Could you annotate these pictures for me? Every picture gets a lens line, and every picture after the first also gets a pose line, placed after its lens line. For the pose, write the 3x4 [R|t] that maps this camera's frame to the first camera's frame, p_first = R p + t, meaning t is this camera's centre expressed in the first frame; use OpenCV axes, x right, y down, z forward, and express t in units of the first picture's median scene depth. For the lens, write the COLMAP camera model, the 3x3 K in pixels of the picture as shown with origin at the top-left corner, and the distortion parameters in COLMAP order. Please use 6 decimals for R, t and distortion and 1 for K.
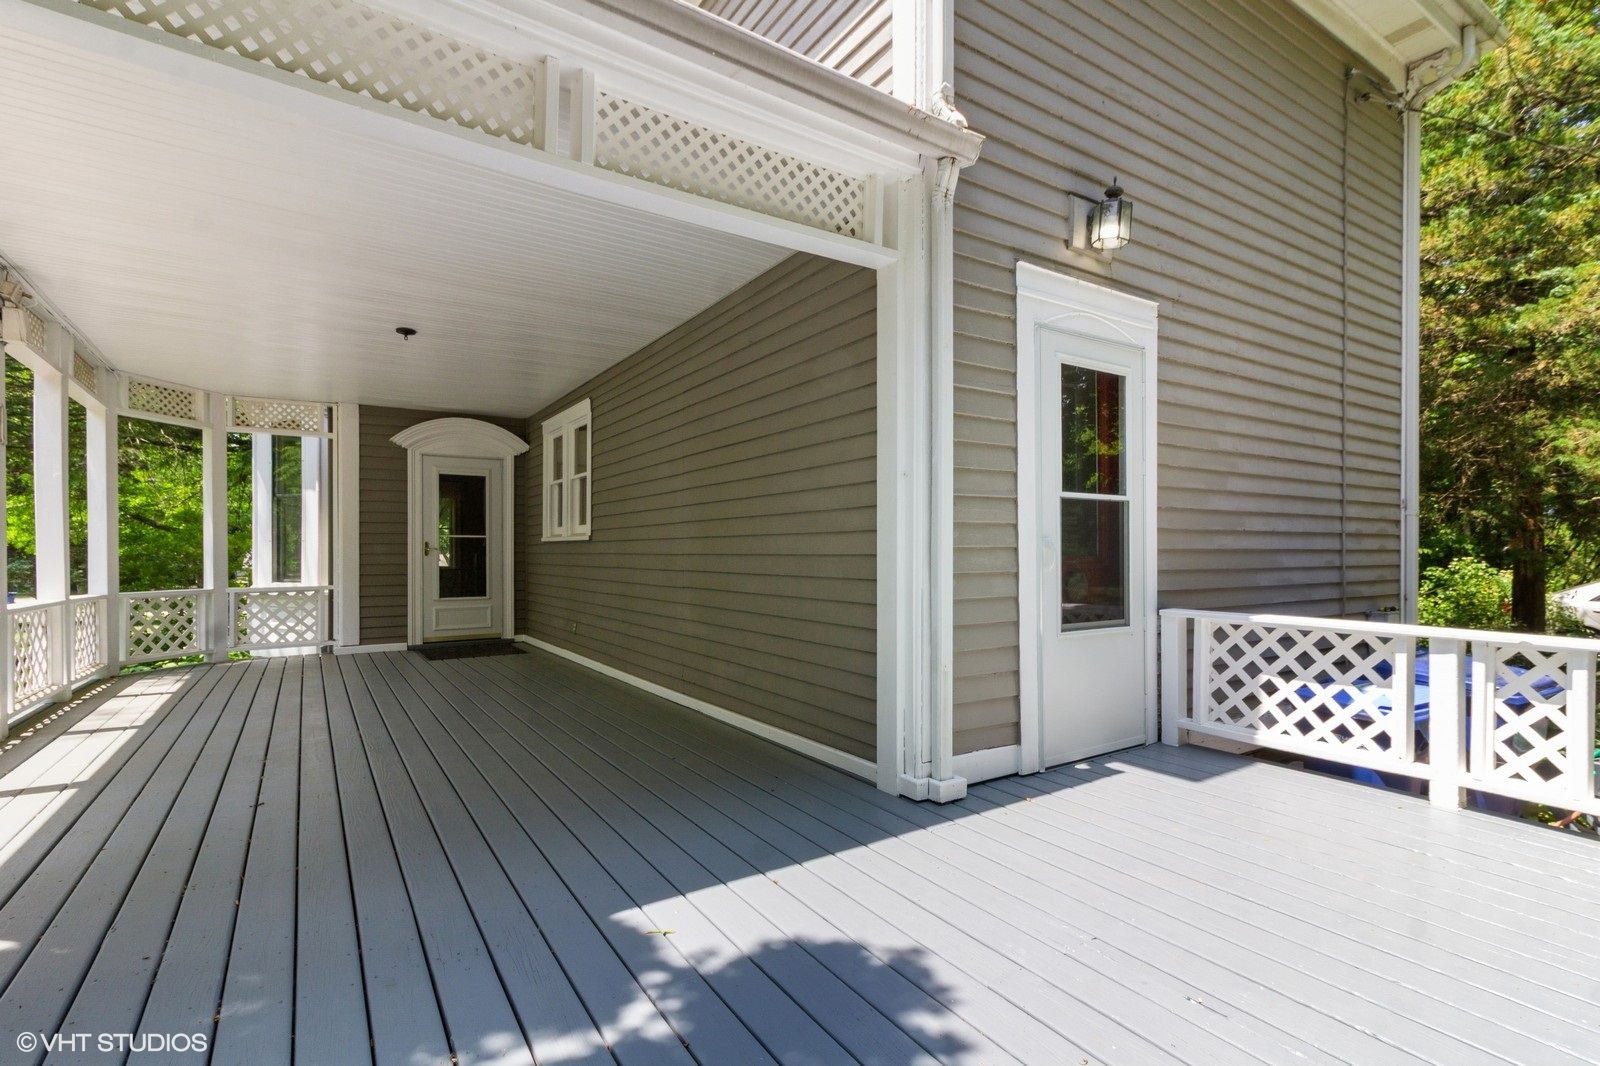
lens RADIAL K [[762.5, 0, 807.2], [0, 762.5, 541.7], [0, 0, 1]] dist [0.002593, 0.001111]
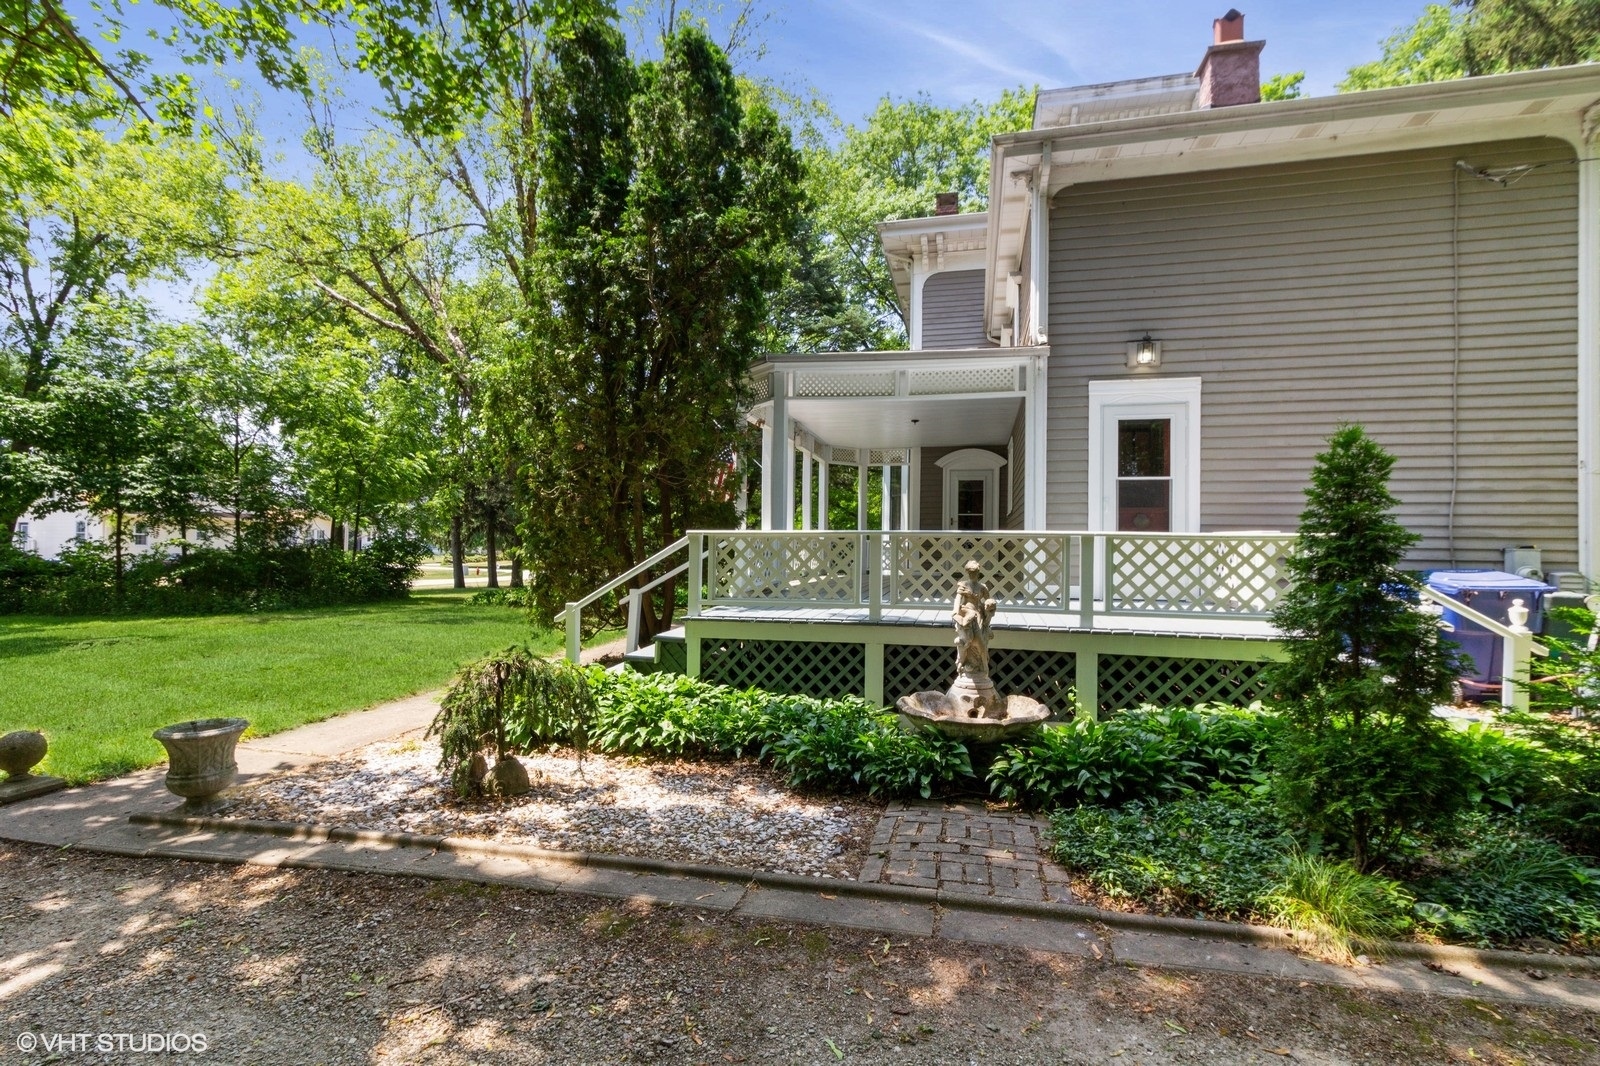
lens RADIAL K [[762.5, 0, 800.4], [0, 762.5, 537.0], [0, 0, 1]] dist [0.002593, 0.001111]
pose [[0.693078, 0.002491, -0.720859, 0.904445], [-0.006283, 0.999977, -0.002586, 0.085593], [0.720836, 0.006322, 0.693077, -0.856138]]
